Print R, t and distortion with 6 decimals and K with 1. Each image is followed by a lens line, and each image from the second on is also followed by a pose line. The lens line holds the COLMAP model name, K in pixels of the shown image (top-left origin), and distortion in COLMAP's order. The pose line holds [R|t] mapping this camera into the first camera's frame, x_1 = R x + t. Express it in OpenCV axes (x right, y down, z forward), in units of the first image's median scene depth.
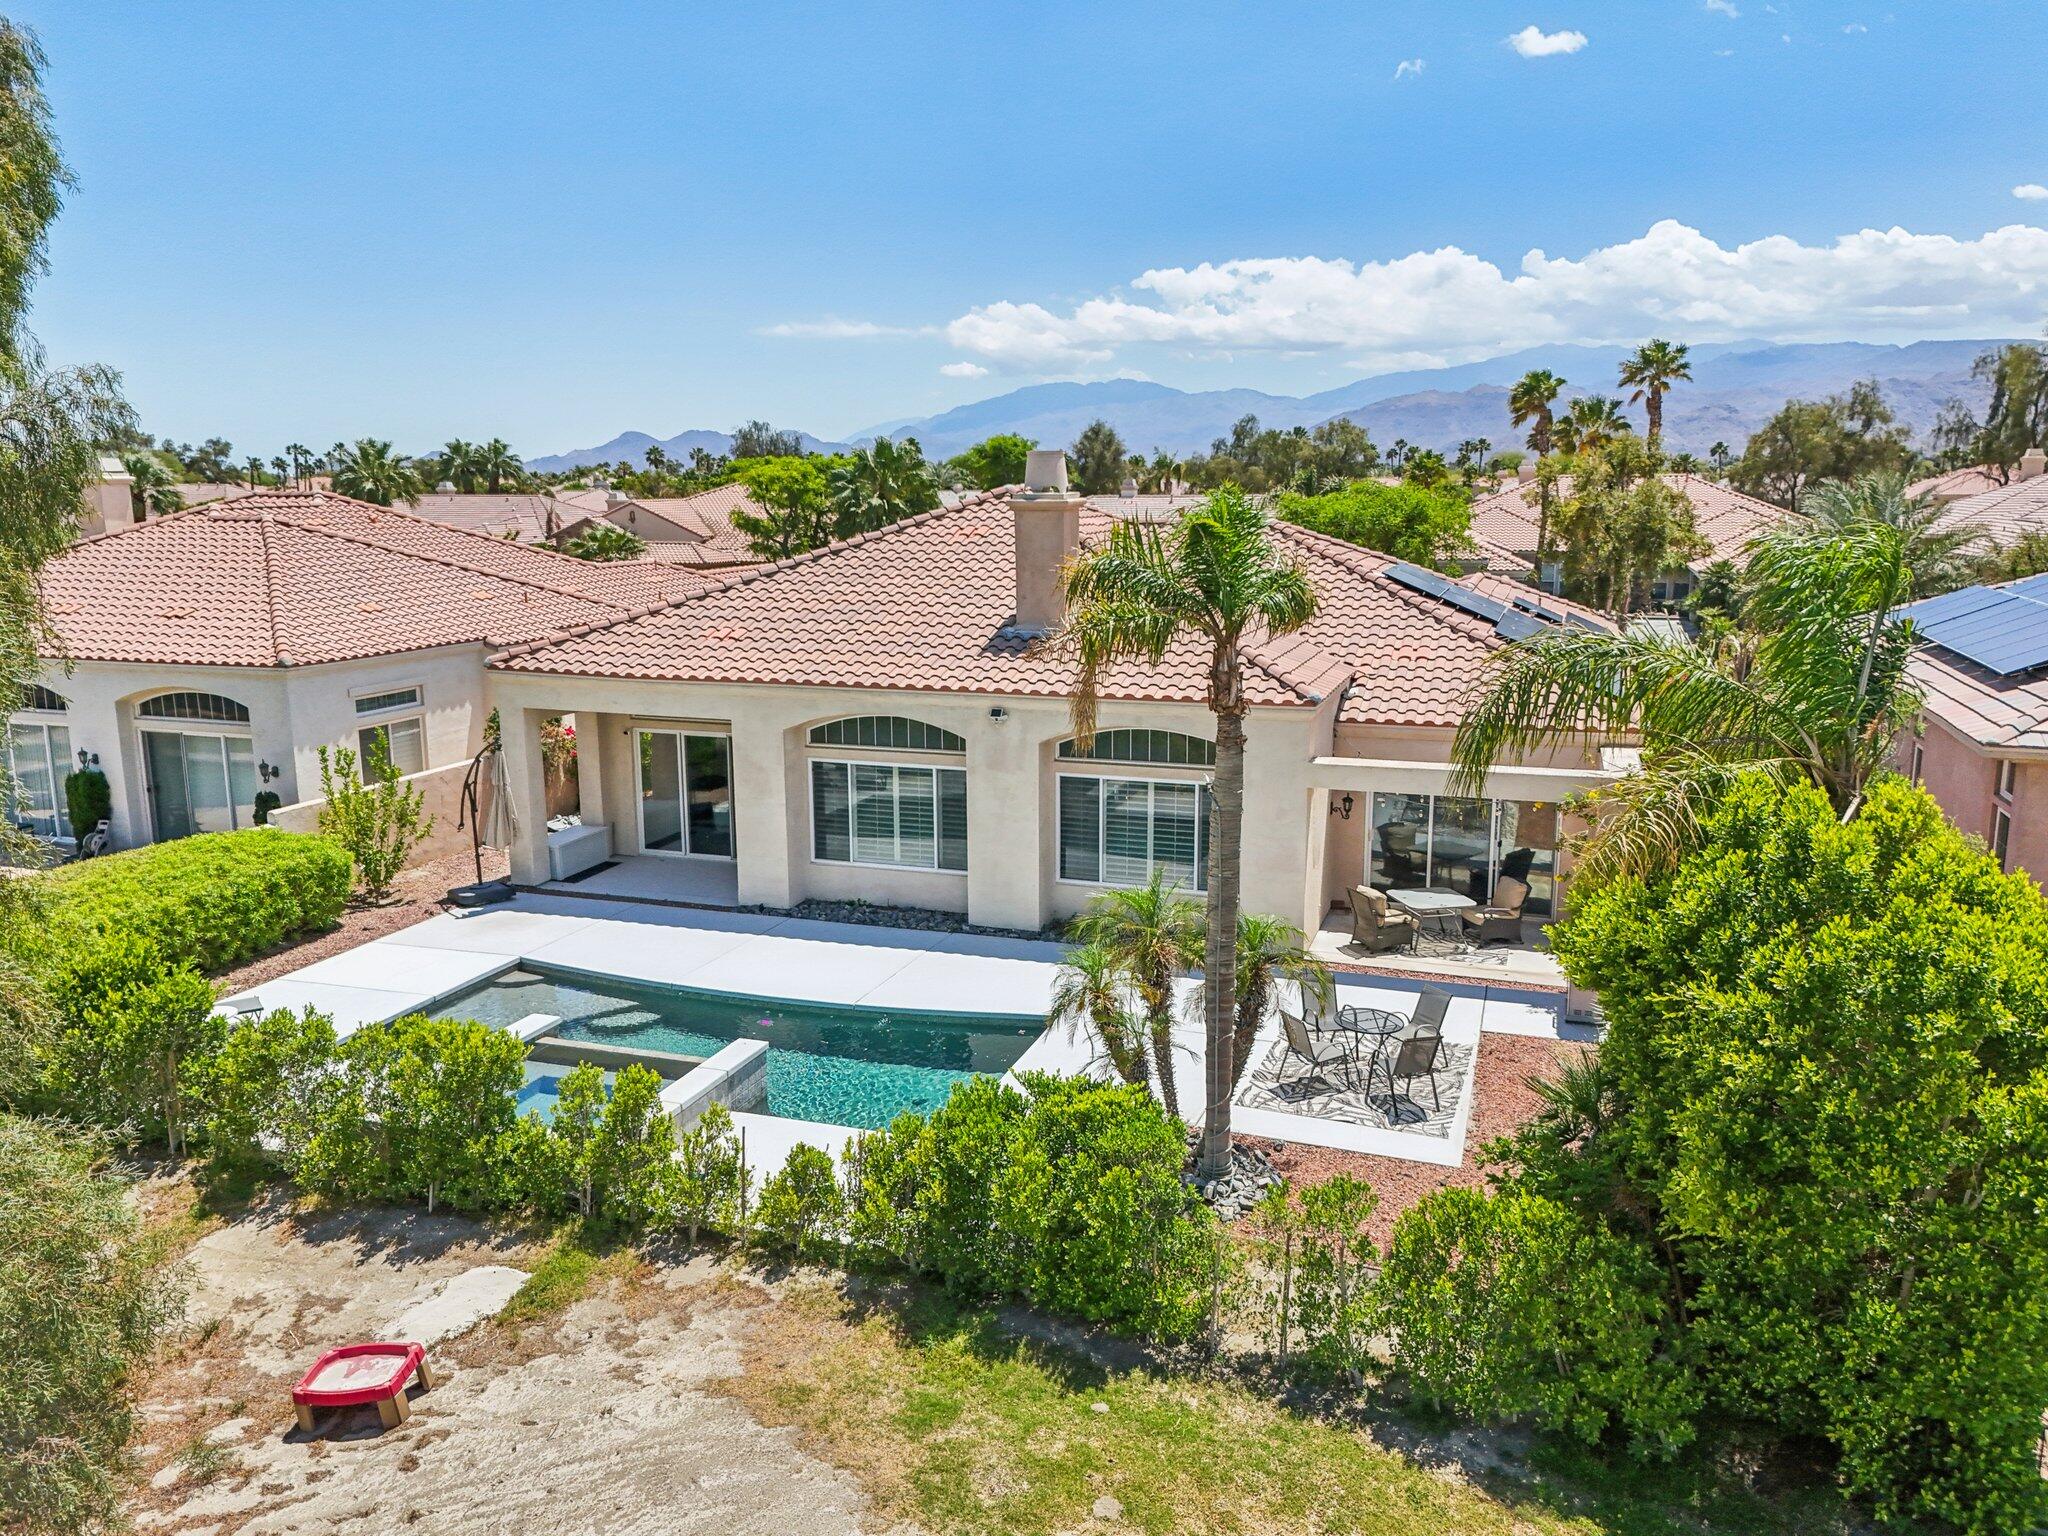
lens RADIAL K [[1540.5, 0, 1029.6], [0, 1540.5, 768.3], [0, 0, 1]] dist [0.063307, -0.065509]
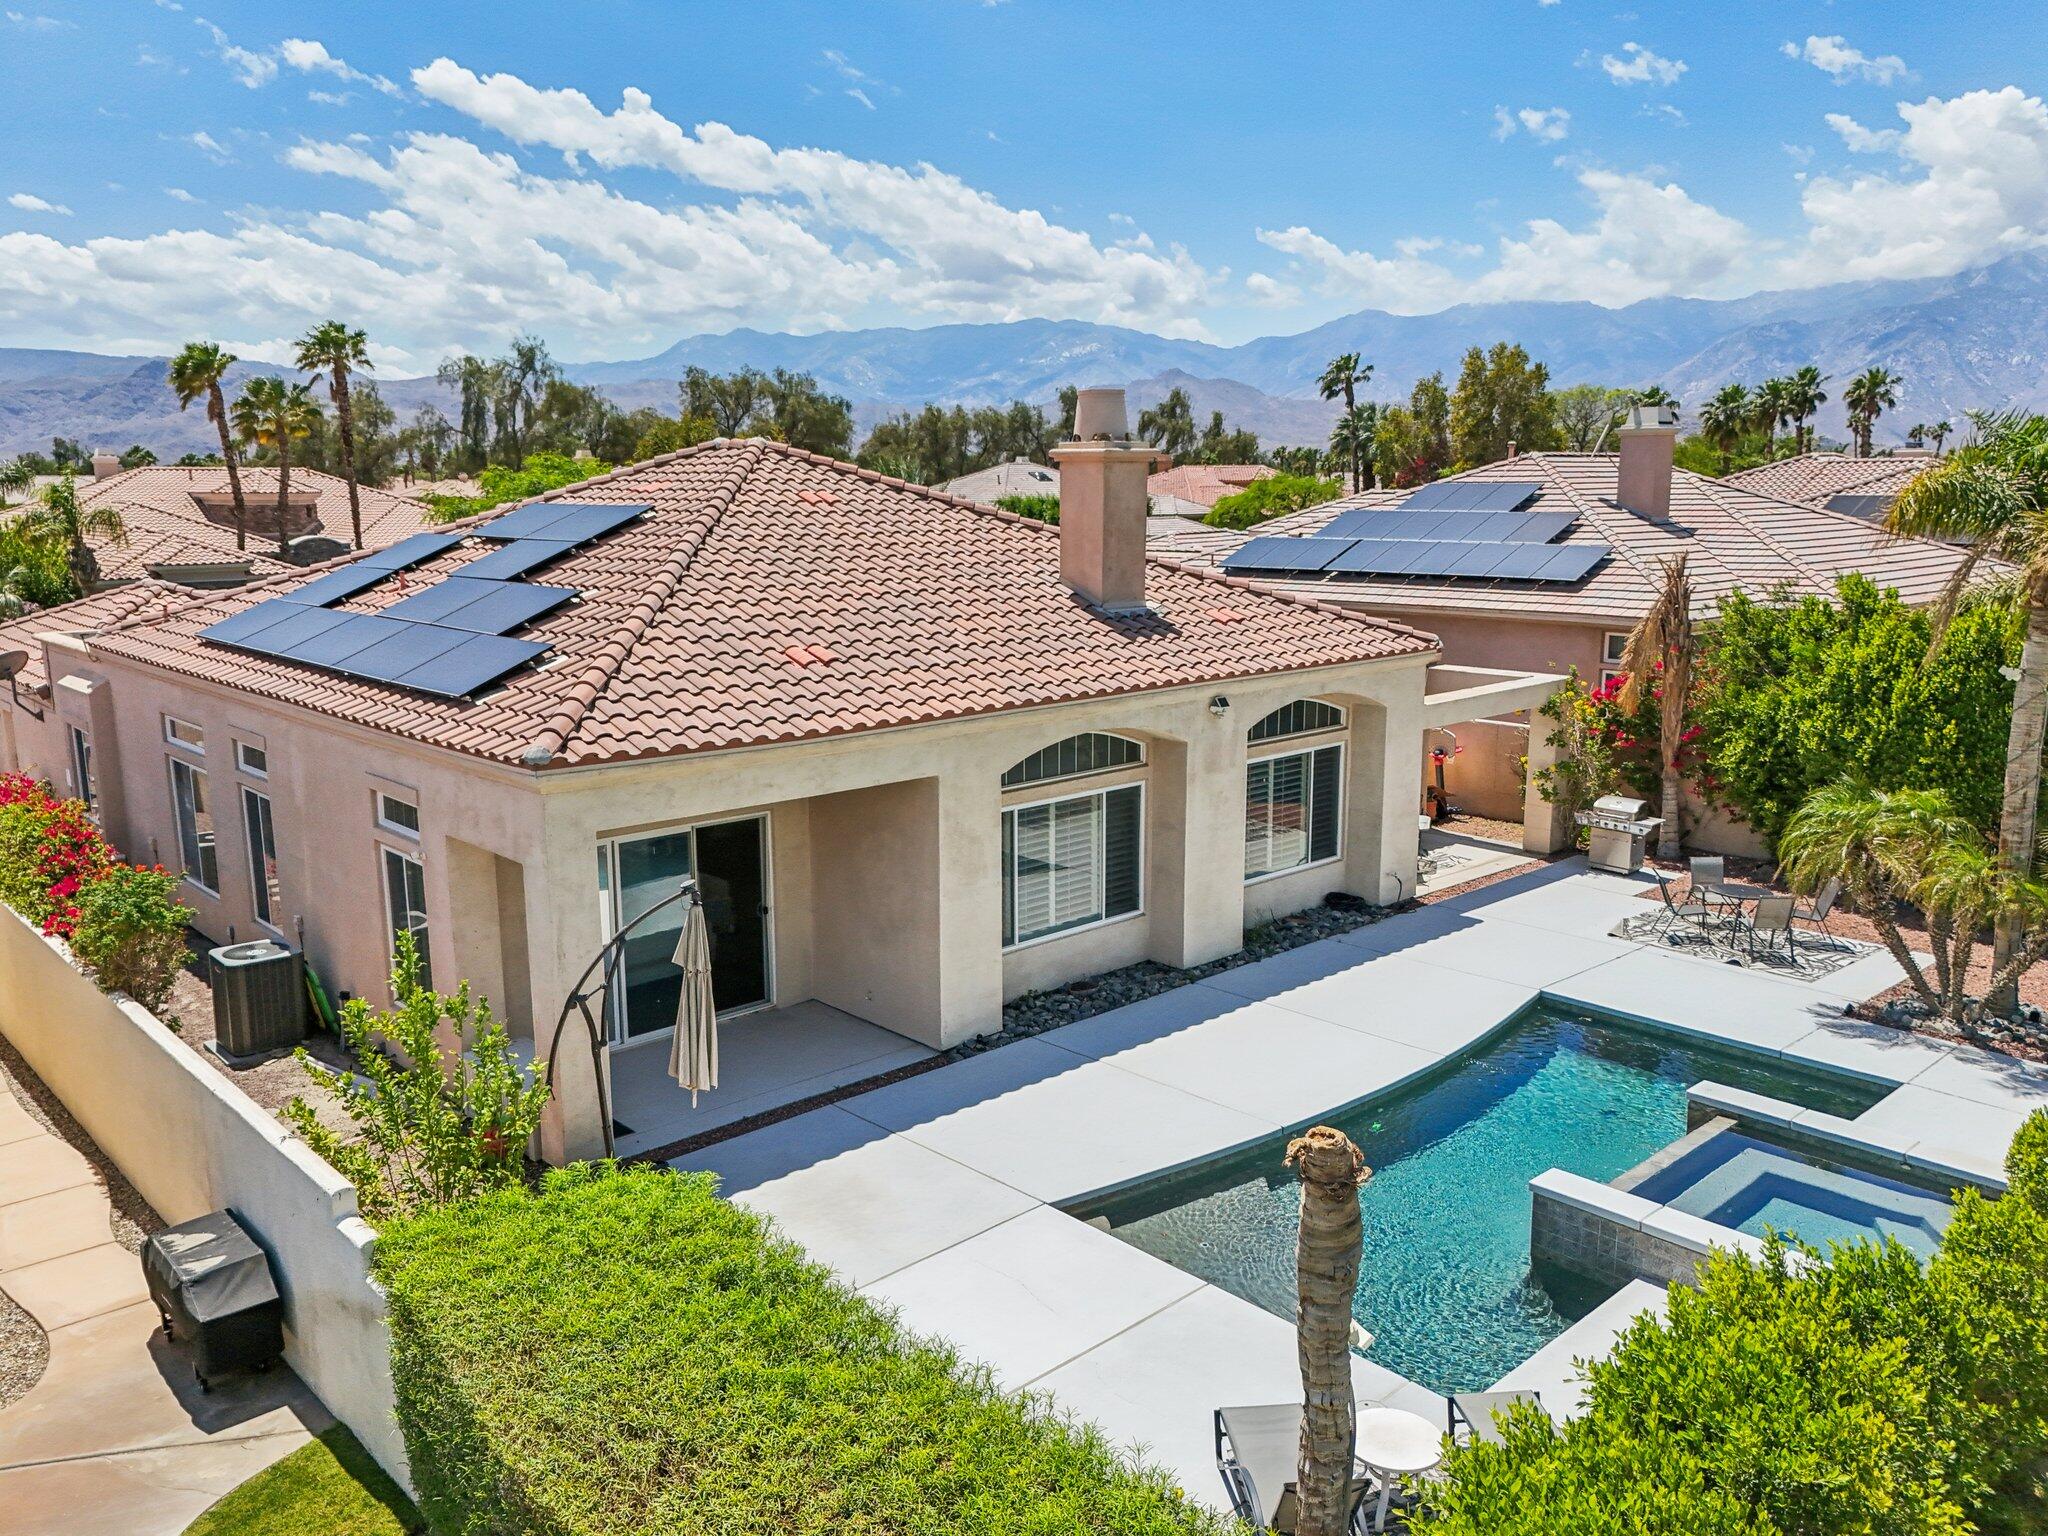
lens RADIAL K [[1540.5, 0, 1031.1], [0, 1540.5, 771.1], [0, 0, 1]] dist [0.063307, -0.065509]
pose [[0.433376, -0.163933, 0.886178, -0.694695], [0.169774, 0.980561, 0.098367, -0.084534], [-0.885077, 0.107820, 0.452784, 0.611810]]
